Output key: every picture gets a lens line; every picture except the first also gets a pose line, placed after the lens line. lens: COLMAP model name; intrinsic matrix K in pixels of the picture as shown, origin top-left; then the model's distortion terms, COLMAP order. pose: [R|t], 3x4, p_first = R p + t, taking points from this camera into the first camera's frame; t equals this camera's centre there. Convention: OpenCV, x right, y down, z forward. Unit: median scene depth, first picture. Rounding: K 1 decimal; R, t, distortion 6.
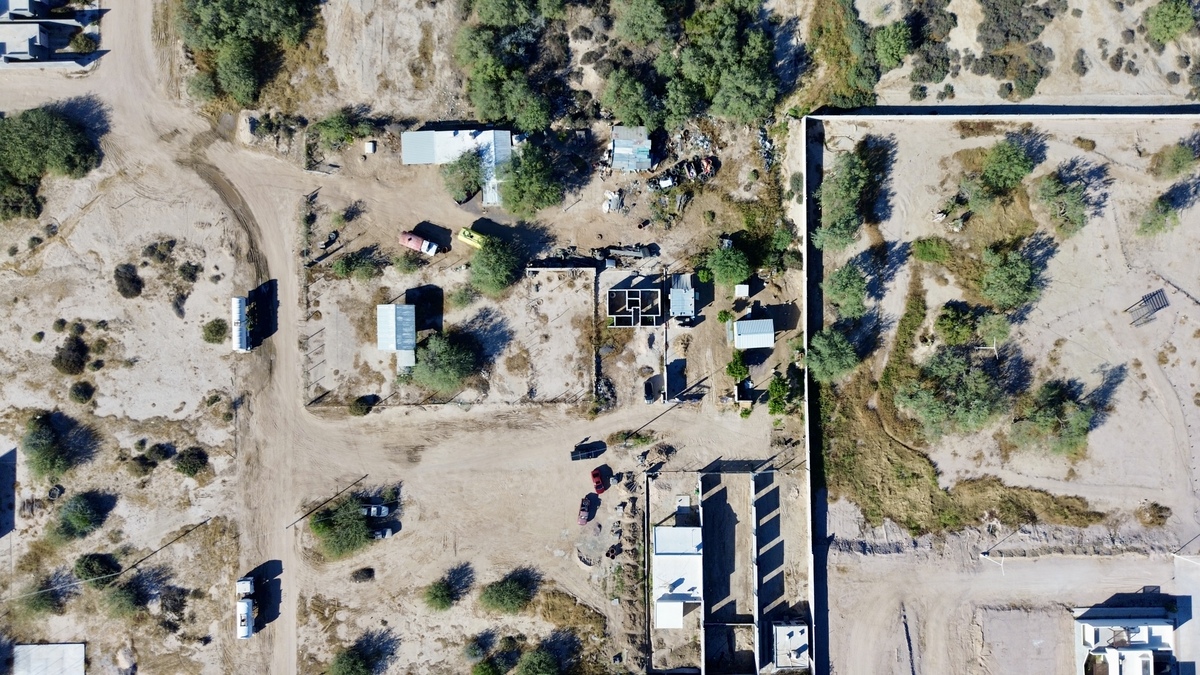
lens RADIAL K [[844.7, 0, 600.0], [0, 844.7, 337.5], [0, 0, 1]] dist [0.062750, -0.063385]
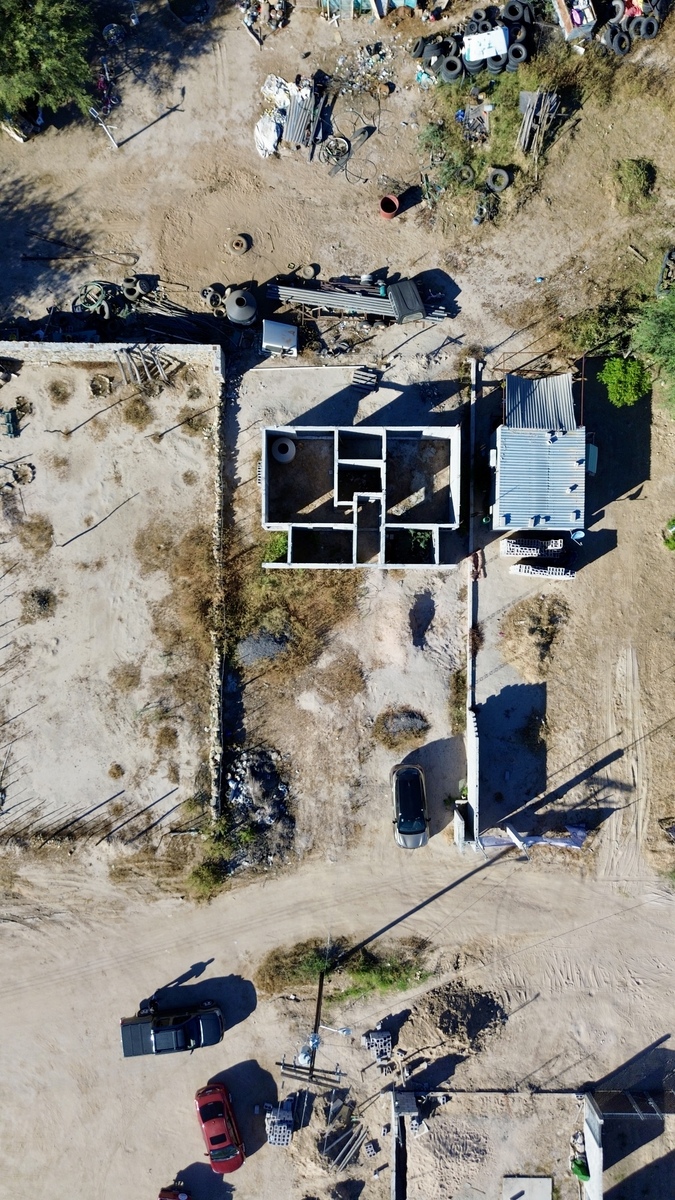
lens RADIAL K [[844.7, 0, 337.5], [0, 844.7, 600.0], [0, 0, 1]] dist [0.062750, -0.063385]
pose [[0.999839, 0.015233, -0.009506, 0.035320], [-0.015093, 0.999779, 0.014626, -0.005988], [0.009726, -0.014480, 0.999848, 0.720333]]
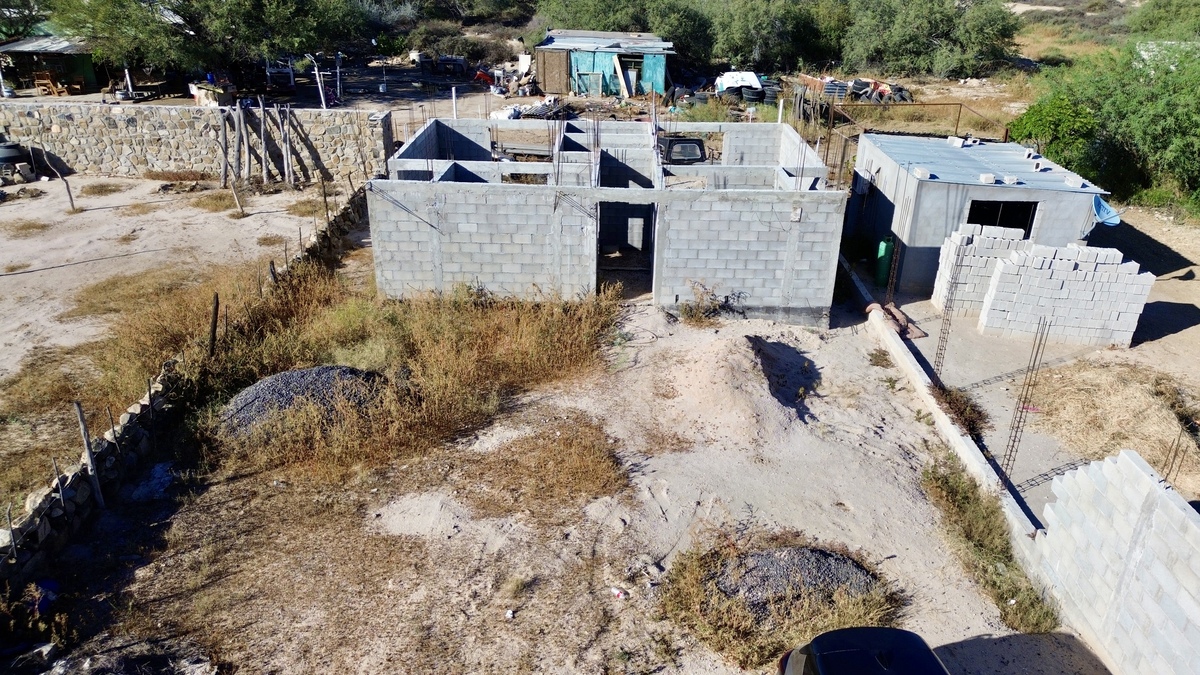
lens RADIAL K [[844.7, 0, 600.0], [0, 844.7, 337.5], [0, 0, 1]] dist [0.062750, -0.063385]
pose [[0.999678, 0.005602, -0.024752, 0.041548], [-0.024683, 0.441345, -0.896998, 0.091904], [0.005899, 0.897320, 0.441341, 0.952968]]
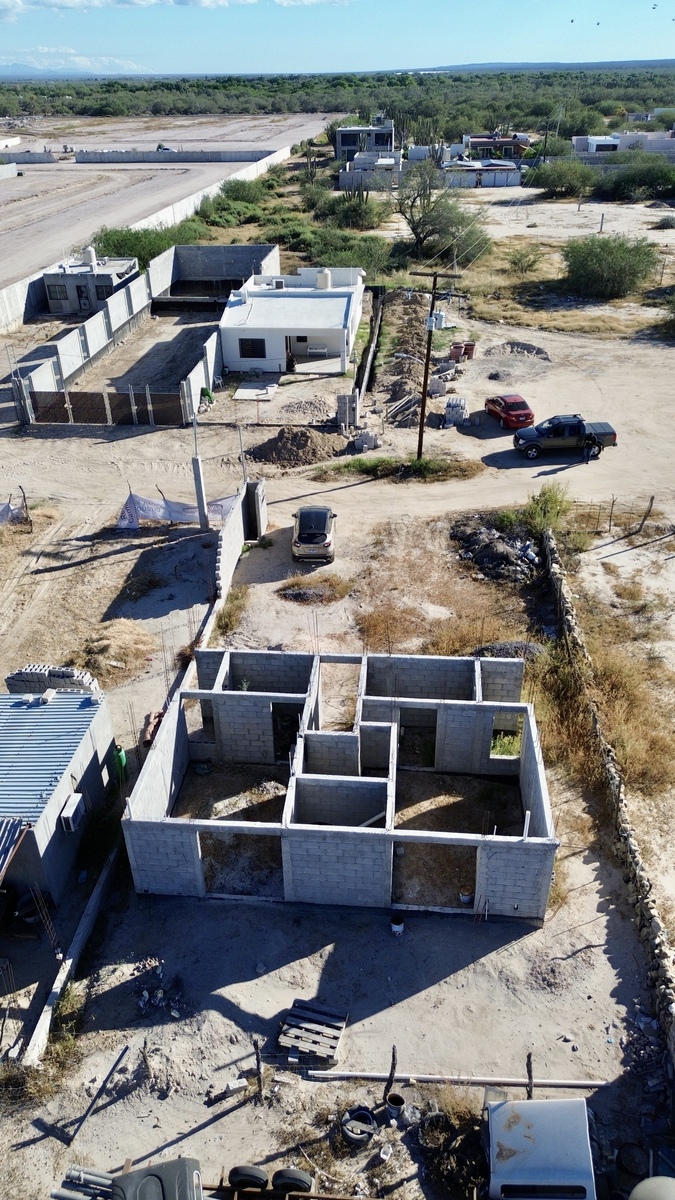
lens RADIAL K [[844.7, 0, 337.5], [0, 844.7, 600.0], [0, 0, 1]] dist [0.062750, -0.063385]
pose [[-0.995129, -0.053658, 0.082699, 0.030801], [0.098465, -0.500313, 0.860228, -0.142703], [-0.004783, 0.864181, 0.503159, 0.895916]]
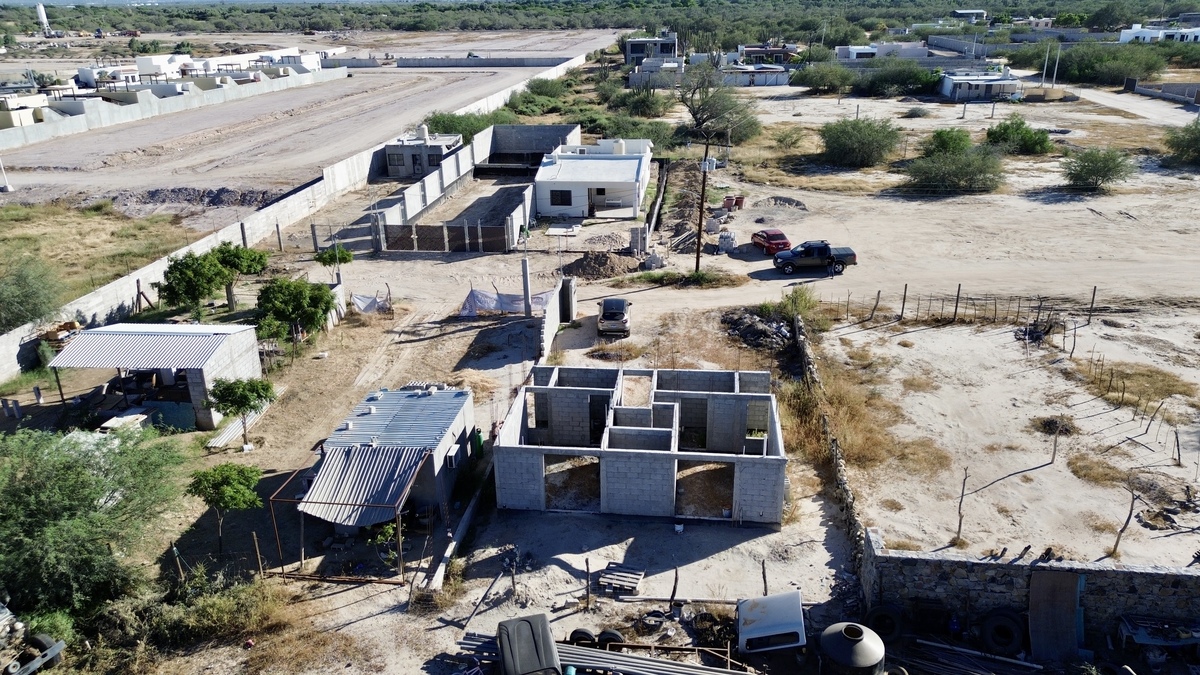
lens RADIAL K [[844.7, 0, 600.0], [0, 844.7, 337.5], [0, 0, 1]] dist [0.062750, -0.063385]
pose [[-0.991996, -0.049700, 0.116075, 0.027584], [0.126122, -0.345907, 0.929753, -0.213437], [-0.006057, 0.936952, 0.349407, 0.899814]]
